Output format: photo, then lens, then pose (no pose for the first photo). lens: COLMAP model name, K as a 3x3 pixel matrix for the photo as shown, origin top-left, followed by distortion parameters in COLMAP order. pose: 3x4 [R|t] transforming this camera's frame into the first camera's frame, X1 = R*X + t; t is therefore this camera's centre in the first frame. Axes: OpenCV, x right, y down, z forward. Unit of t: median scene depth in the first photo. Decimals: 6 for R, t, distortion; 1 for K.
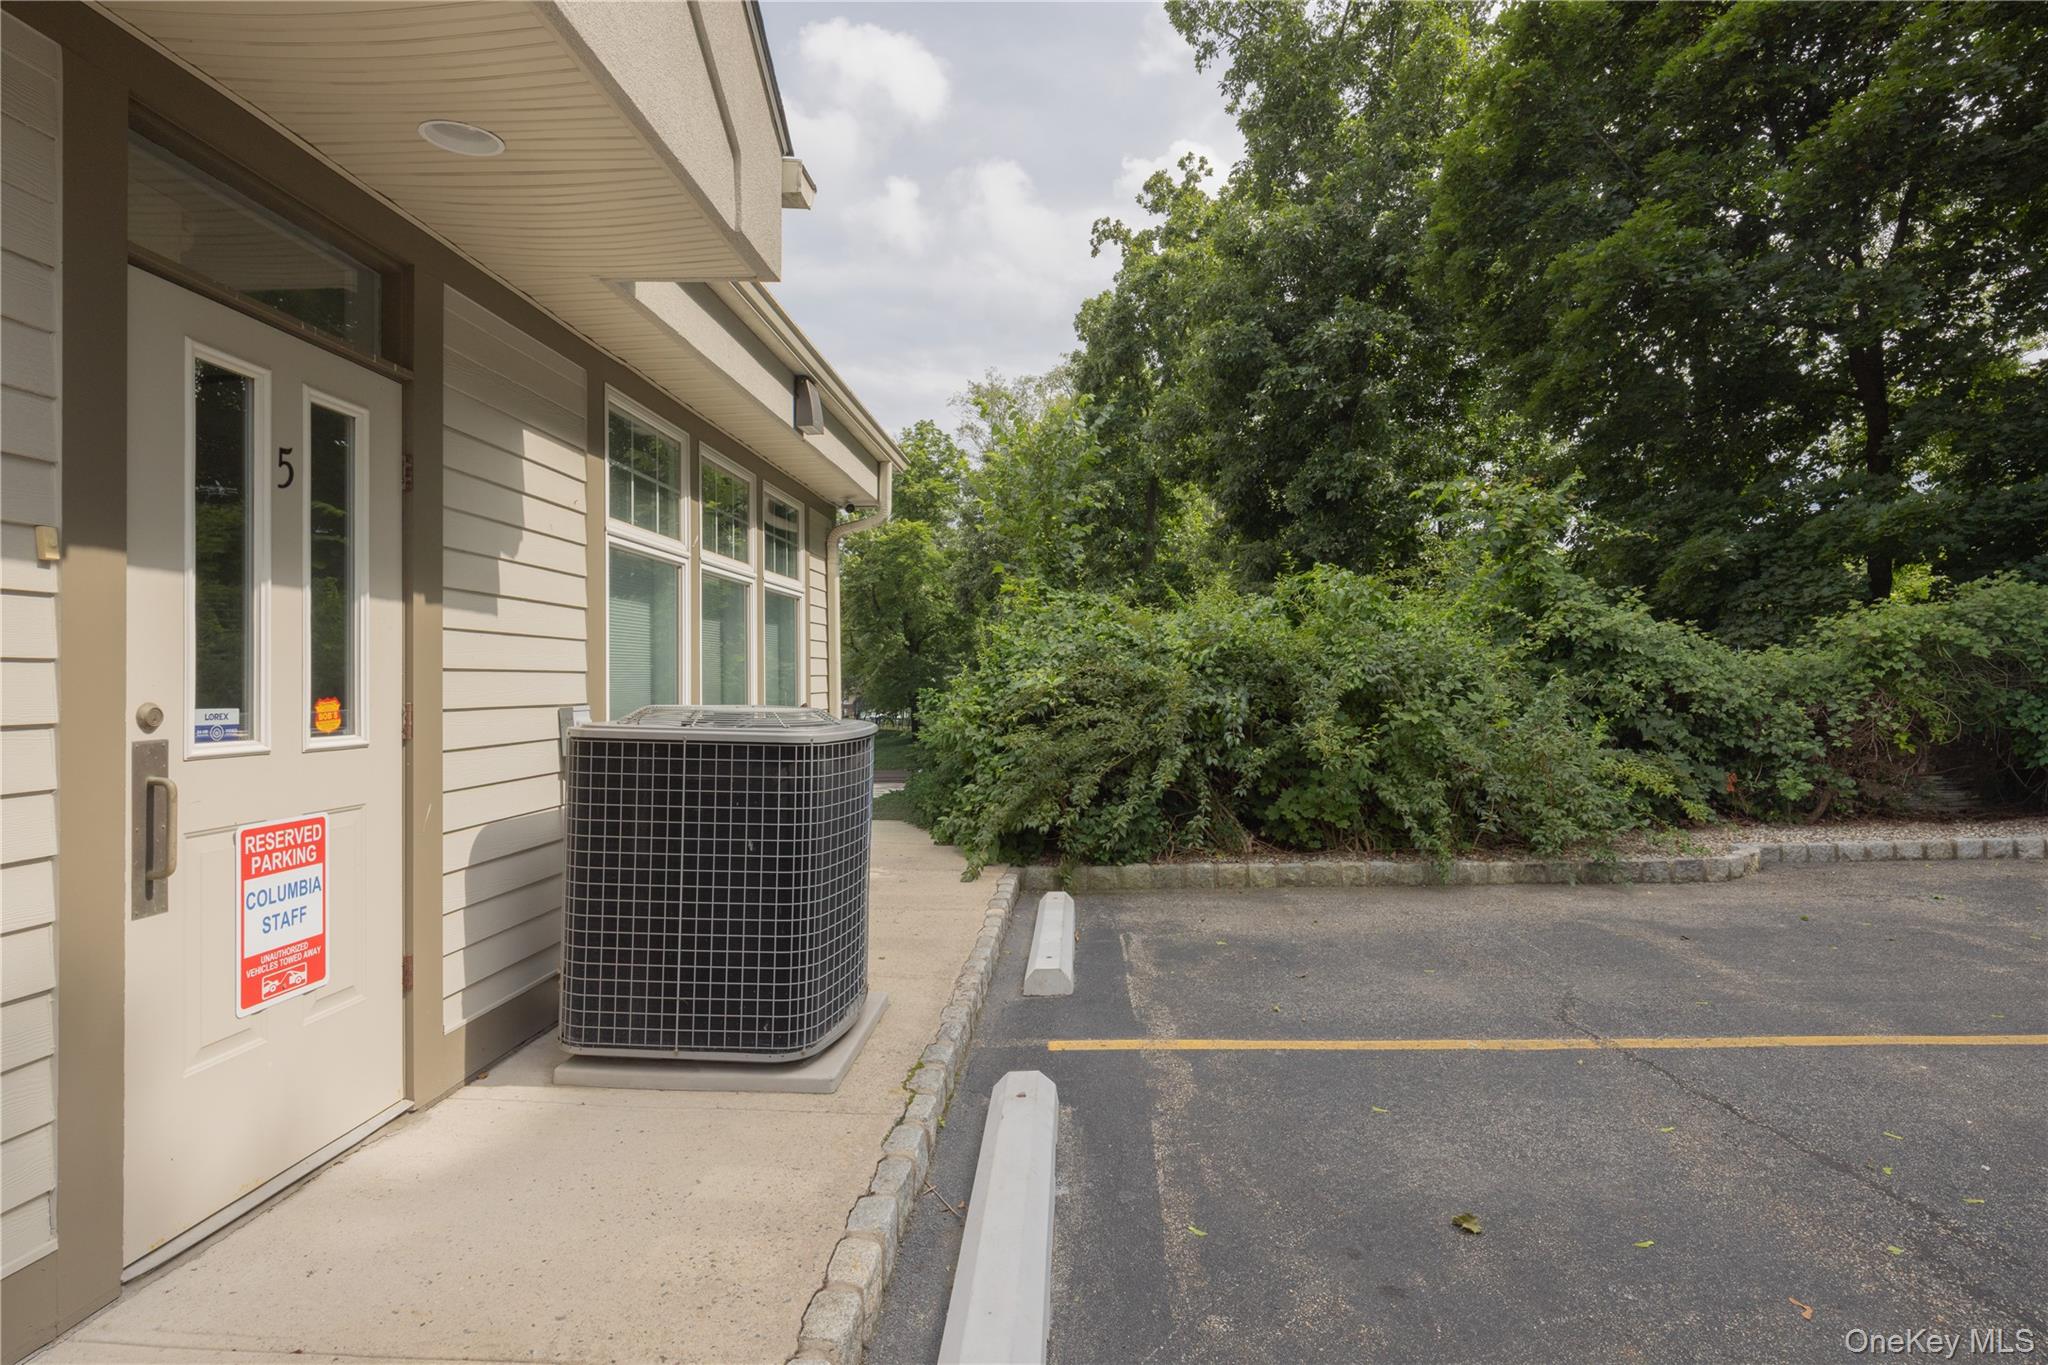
lens RADIAL K [[1028.9, 0, 1033.4], [0, 1028.9, 668.2], [0, 0, 1]] dist [-0.003218, -0.001348]
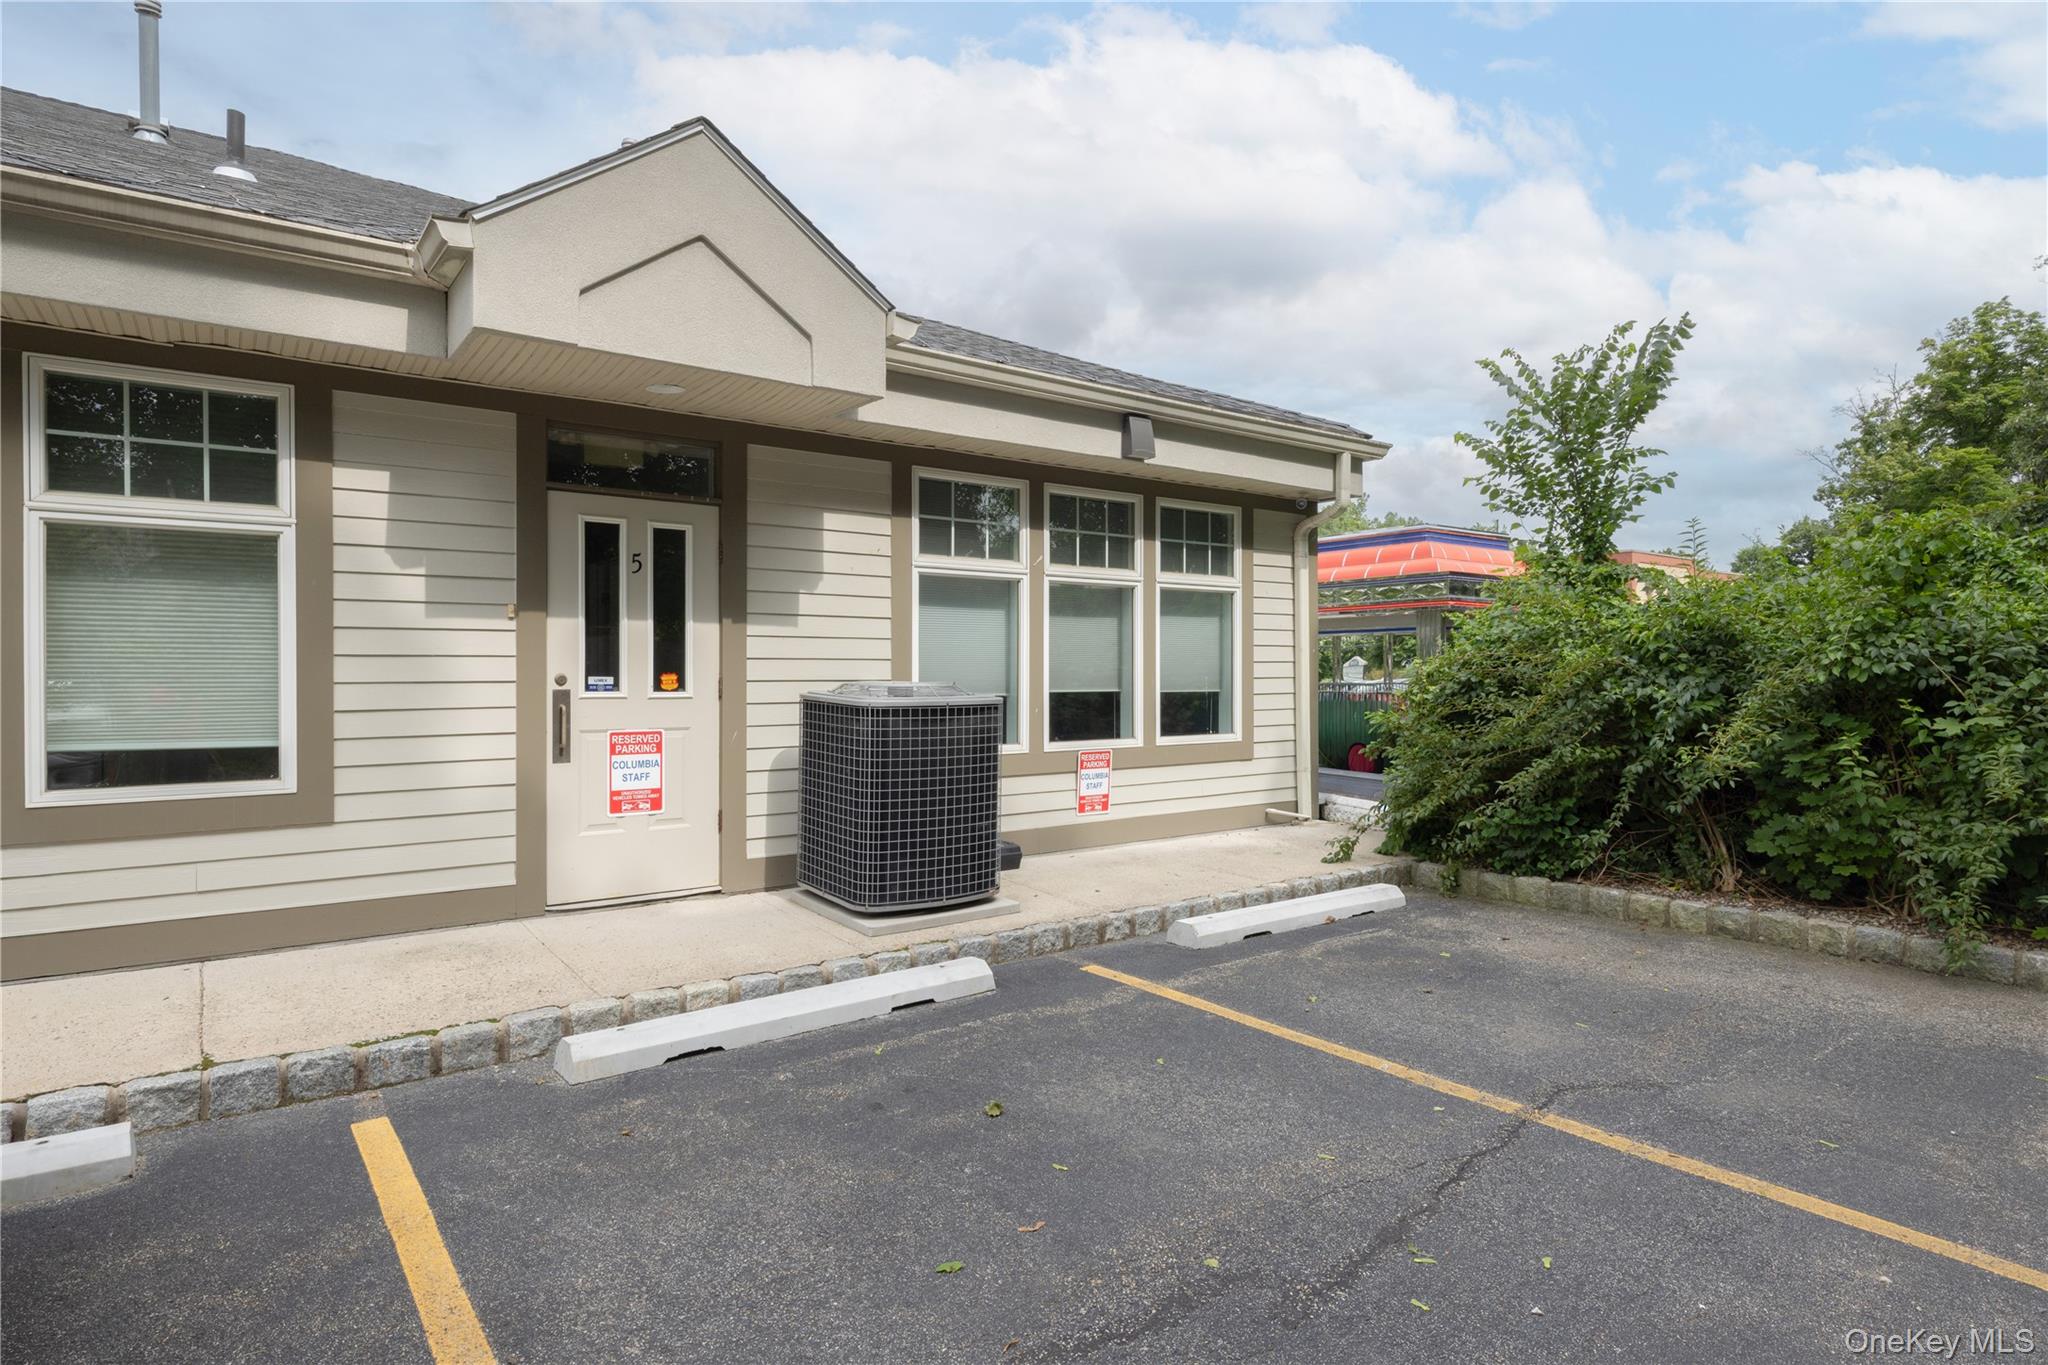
lens RADIAL K [[1082.6, 0, 1027.1], [0, 1082.6, 687.0], [0, 0, 1]] dist [-0.000376, -0.000189]
pose [[0.623180, 0.019475, -0.781836, 1.134579], [0.004621, 0.999581, 0.028582, -0.000919], [0.782065, -0.021425, 0.622828, 0.182155]]
